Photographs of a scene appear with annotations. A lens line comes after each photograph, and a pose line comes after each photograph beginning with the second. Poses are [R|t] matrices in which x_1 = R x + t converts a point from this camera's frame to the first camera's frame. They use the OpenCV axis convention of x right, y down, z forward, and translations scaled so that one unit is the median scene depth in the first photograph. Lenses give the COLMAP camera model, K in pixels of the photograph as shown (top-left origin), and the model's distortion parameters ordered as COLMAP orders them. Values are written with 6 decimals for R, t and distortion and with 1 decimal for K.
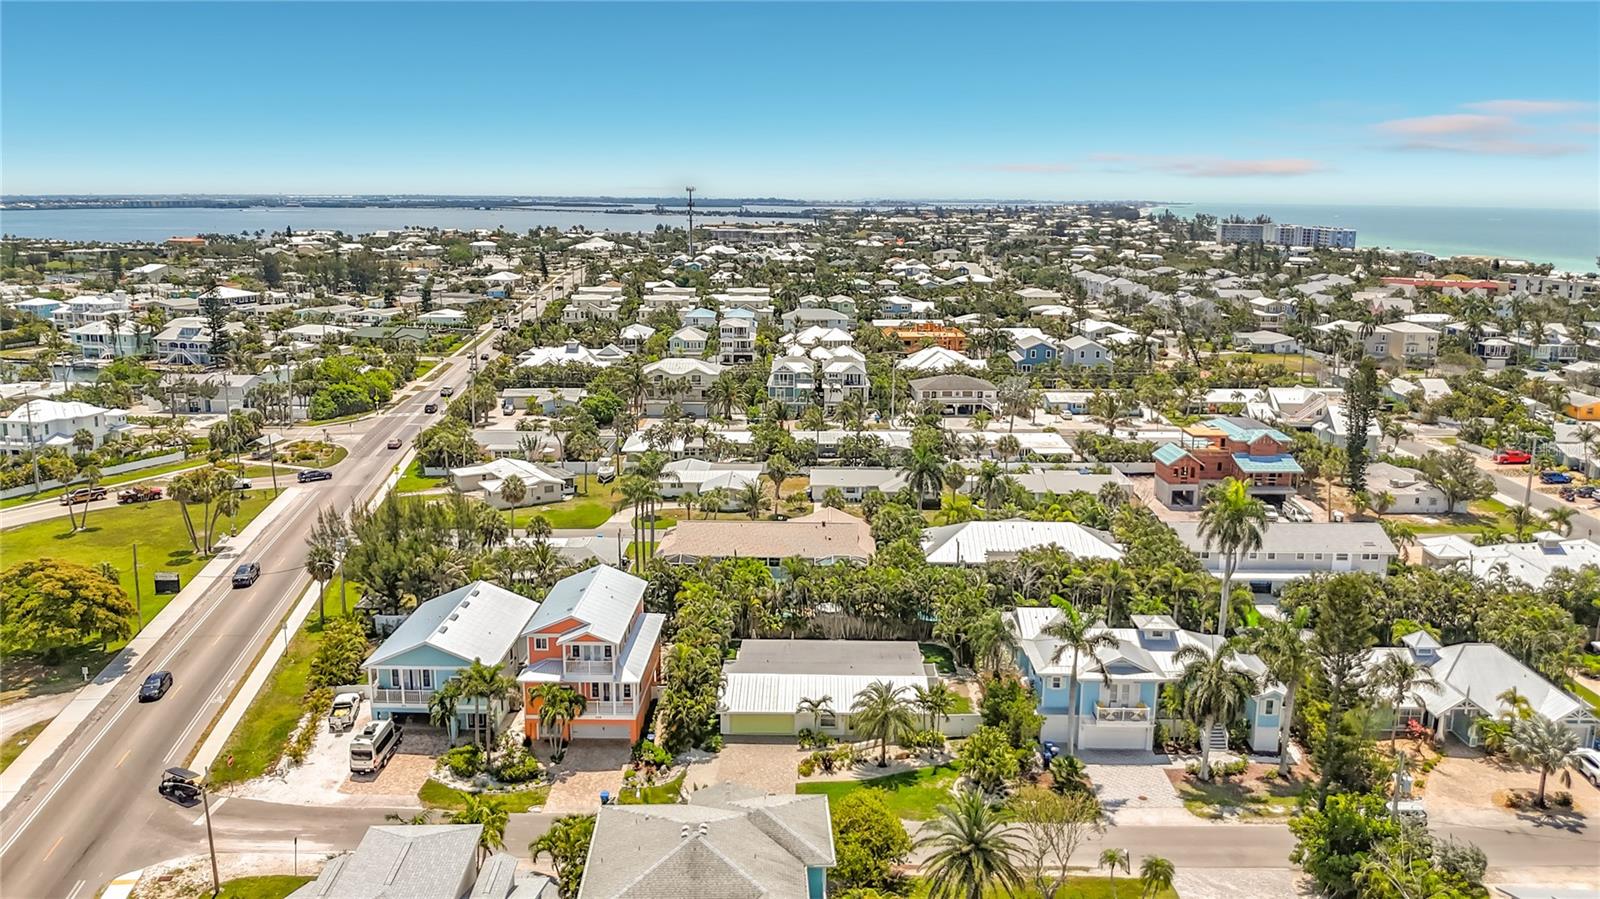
lens RADIAL K [[1241.5, 0, 807.1], [0, 1241.5, 453.4], [0, 0, 1]] dist [0.028231, -0.109284]
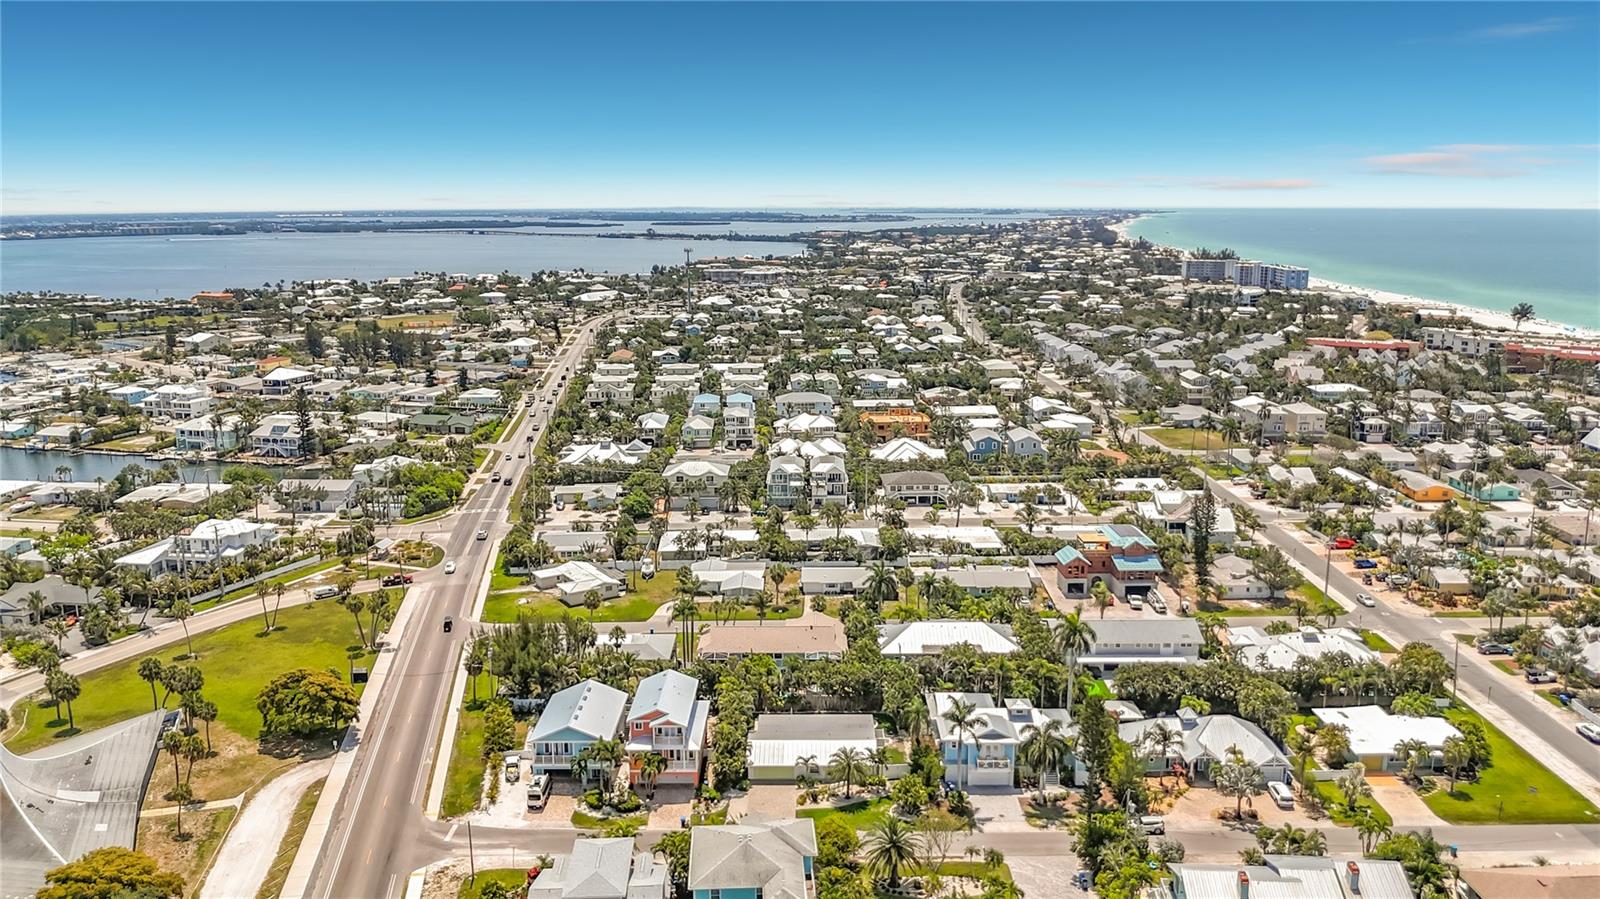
lens RADIAL K [[1241.5, 0, 807.1], [0, 1241.5, 453.4], [0, 0, 1]] dist [0.028231, -0.109284]
pose [[0.999882, -0.013461, 0.007345, 0.000568], [0.013506, 0.999890, -0.006168, -0.168641], [-0.007261, 0.006266, 0.999954, -0.559892]]
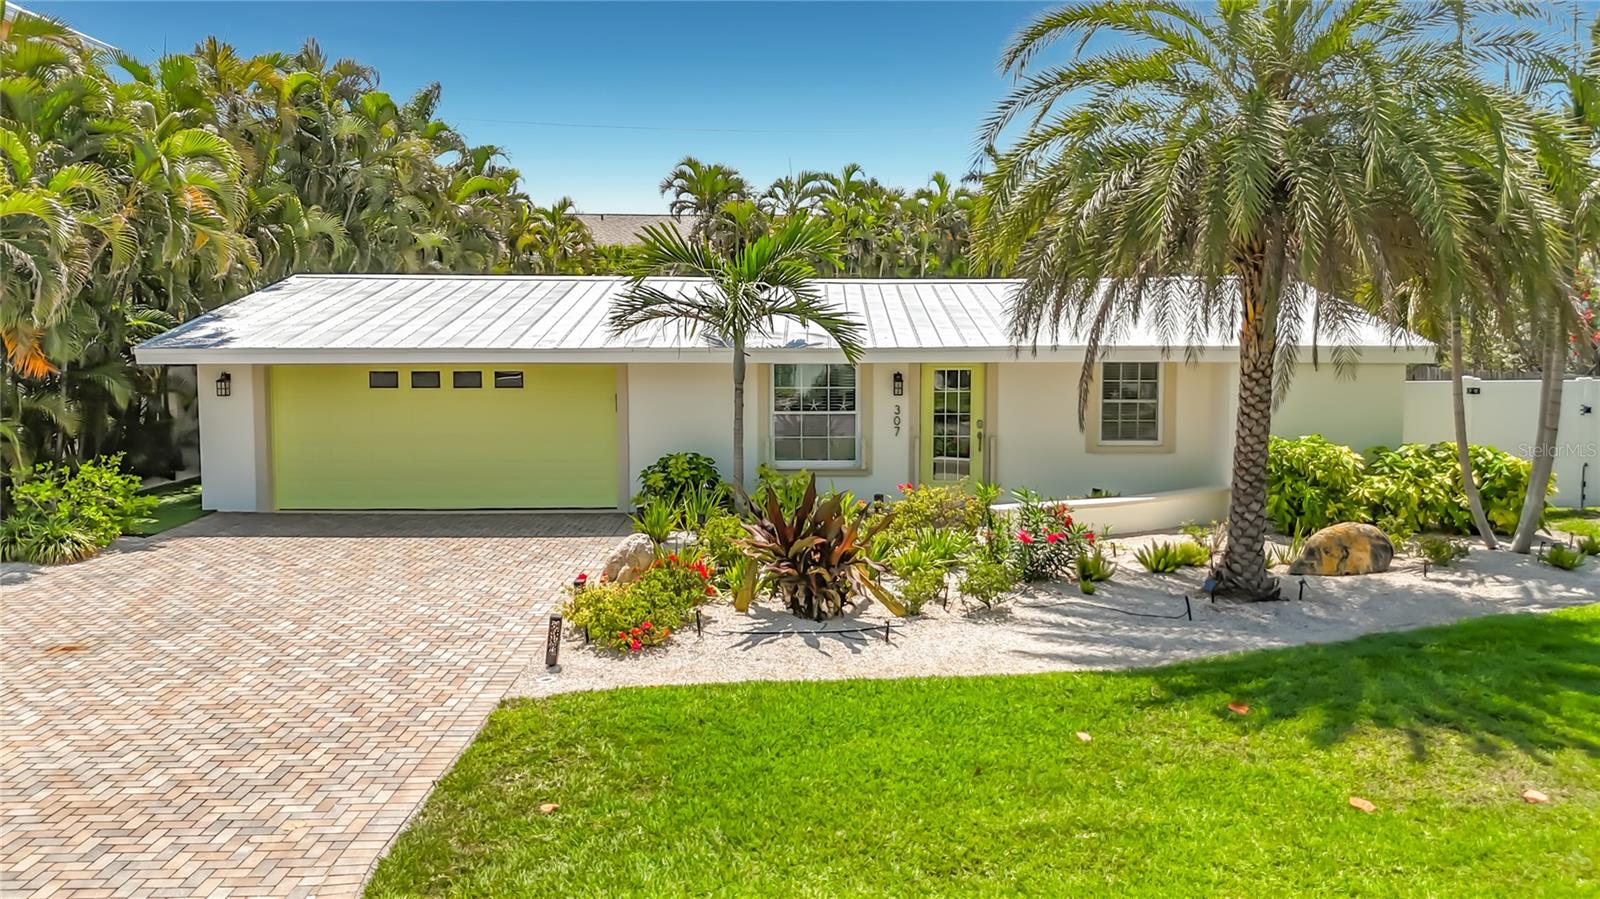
lens RADIAL K [[1197.8, 0, 801.9], [0, 1197.8, 412.9], [0, 0, 1]] dist [0.047329, -0.005062]
pose [[0.999929, -0.011130, 0.004235, 0.012851], [0.011600, 0.990746, -0.135230, 0.213615], [-0.002691, 0.135270, 0.990805, 0.750686]]
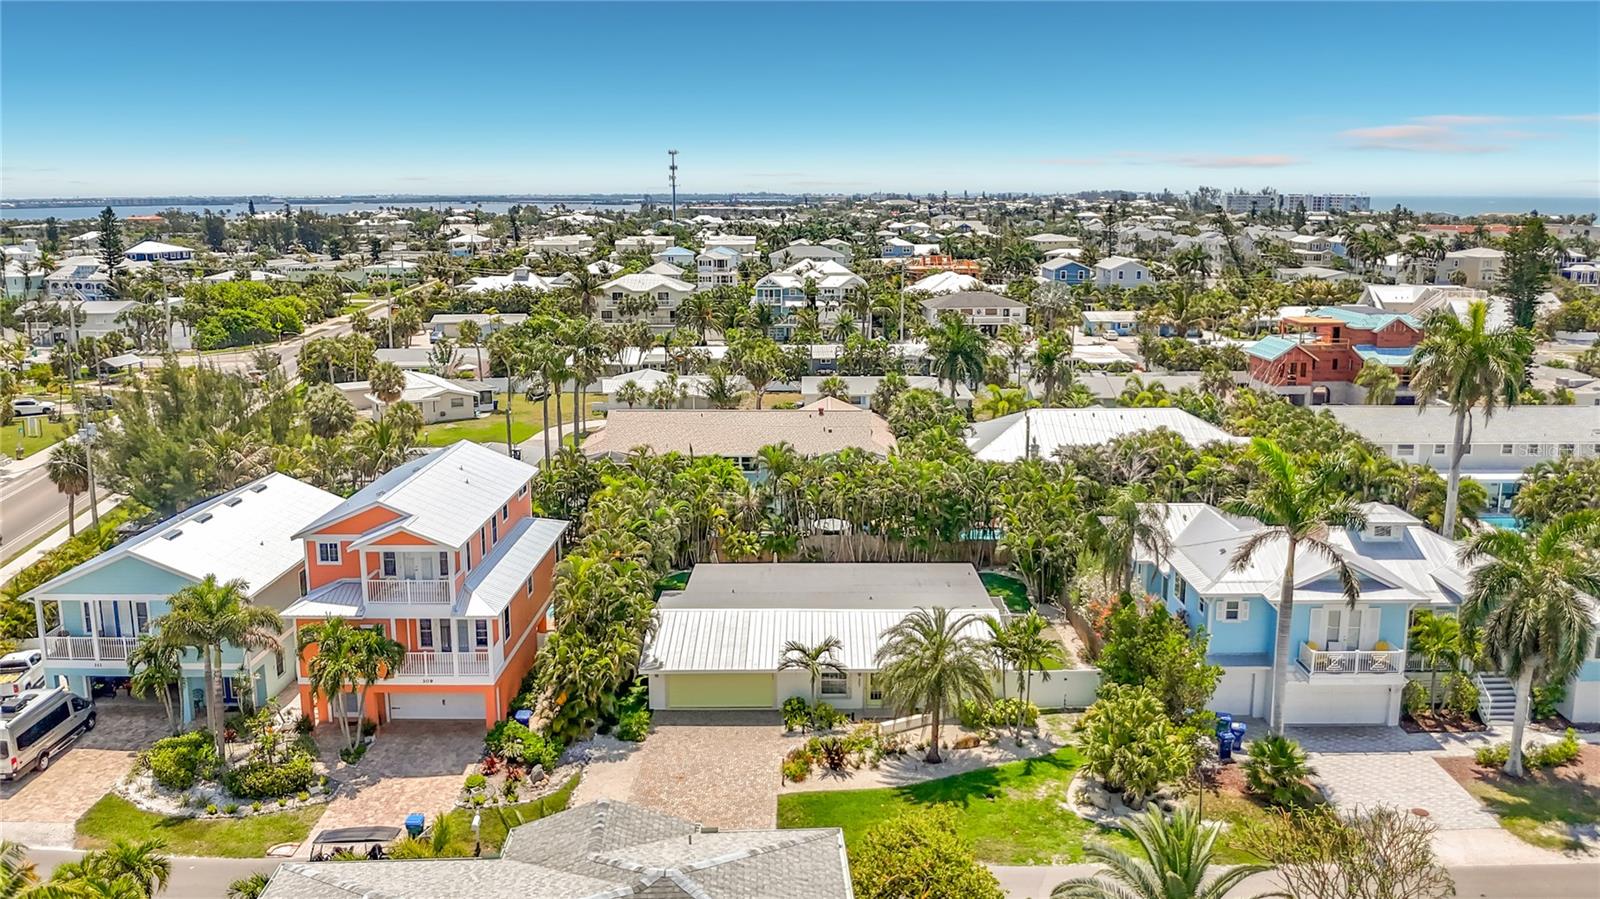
lens RADIAL K [[1248.6, 0, 803.7], [0, 1248.6, 420.7], [0, 0, 1]] dist [-0.005526, -0.032857]
pose [[0.999920, -0.012387, 0.002578, 0.002425], [0.012445, 0.999633, -0.024069, 0.095680], [-0.002279, 0.024099, 0.999707, 0.374610]]
